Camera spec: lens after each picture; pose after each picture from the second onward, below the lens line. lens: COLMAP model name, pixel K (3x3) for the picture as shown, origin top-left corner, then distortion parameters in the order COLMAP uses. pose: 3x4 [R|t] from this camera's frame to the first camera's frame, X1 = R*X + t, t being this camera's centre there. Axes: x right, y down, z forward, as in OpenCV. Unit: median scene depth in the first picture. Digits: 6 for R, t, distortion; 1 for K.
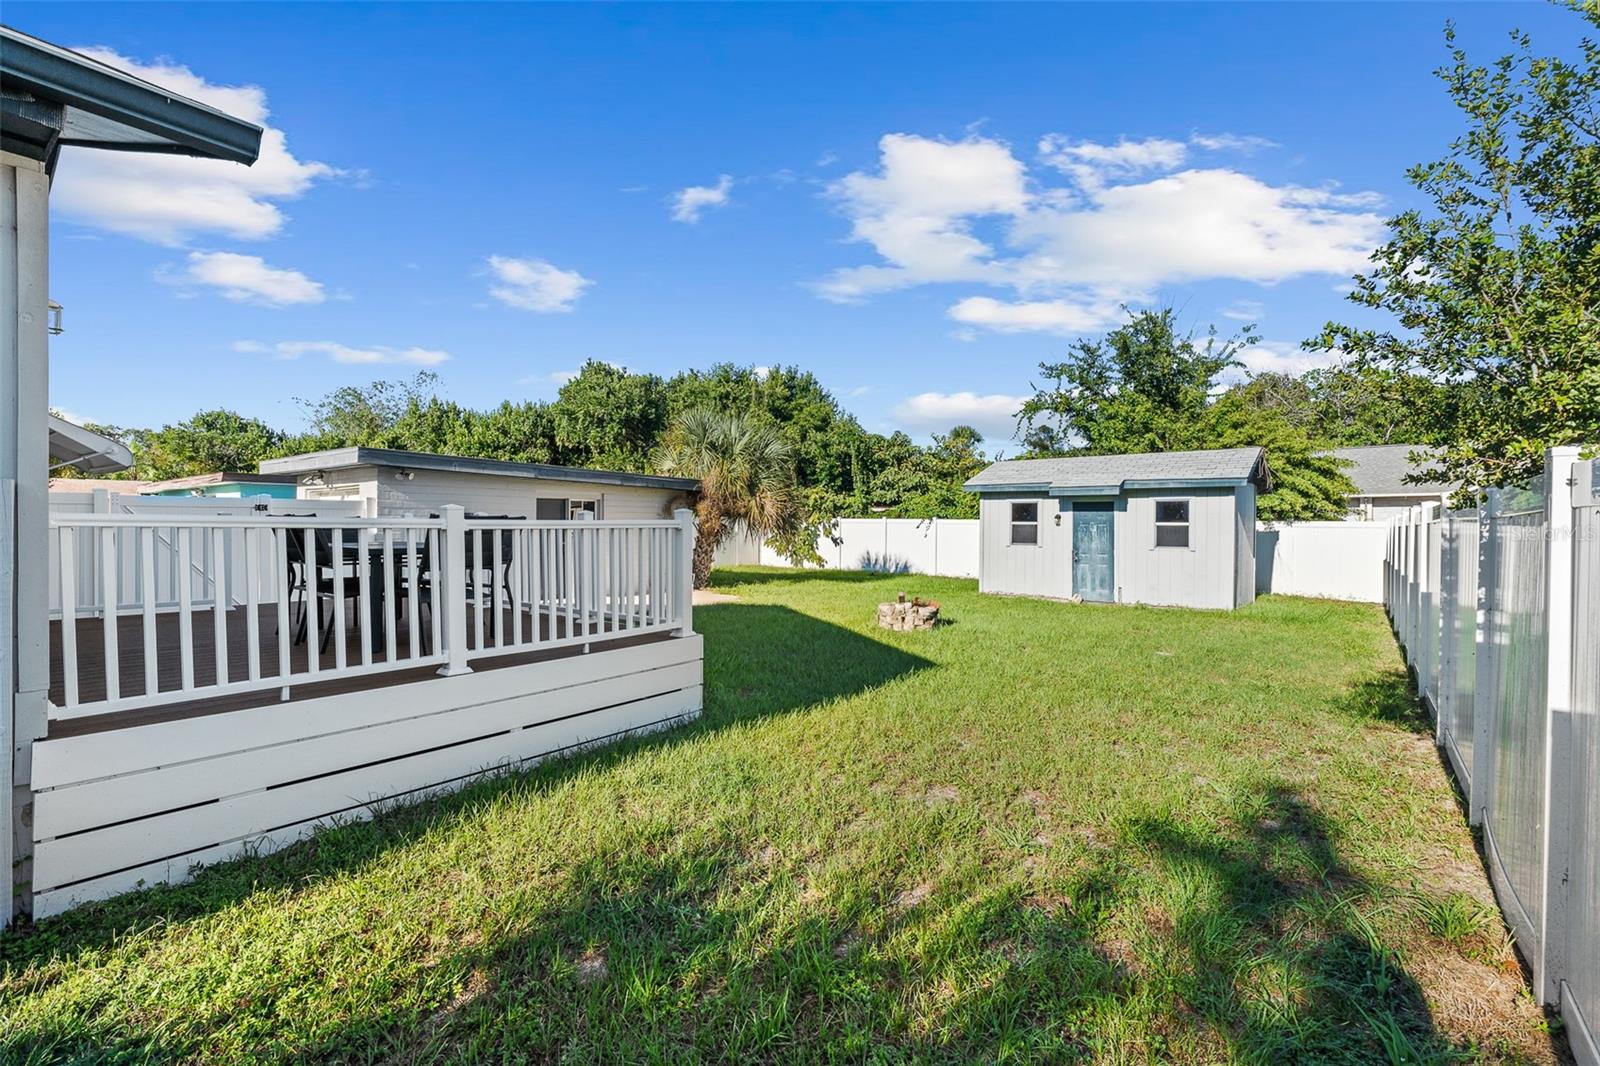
lens RADIAL K [[722.3, 0, 799.1], [0, 722.3, 524.3], [0, 0, 1]] dist [-0.002475, 0.001443]
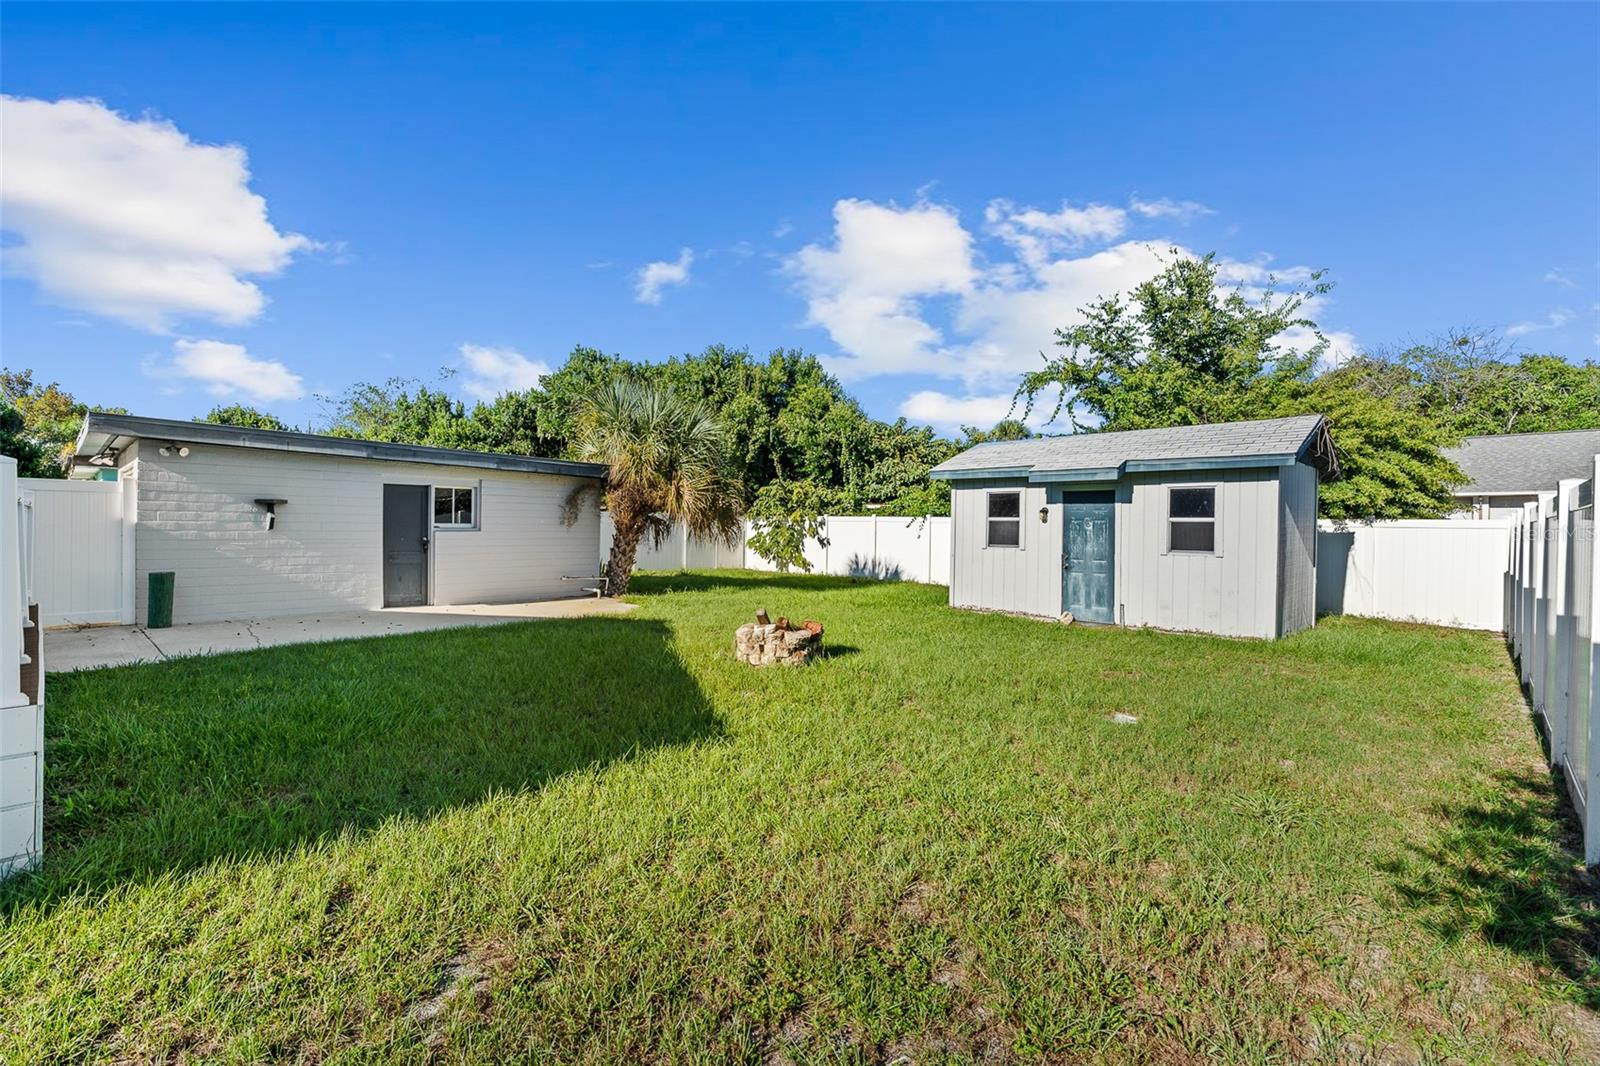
lens RADIAL K [[722.3, 0, 797.3], [0, 722.3, 526.5], [0, 0, 1]] dist [-0.002475, 0.001443]
pose [[0.995598, 0.007395, -0.093434, 0.079290], [-0.007558, 0.999970, -0.001391, 0.004505], [0.093421, 0.002091, 0.995624, 0.098615]]
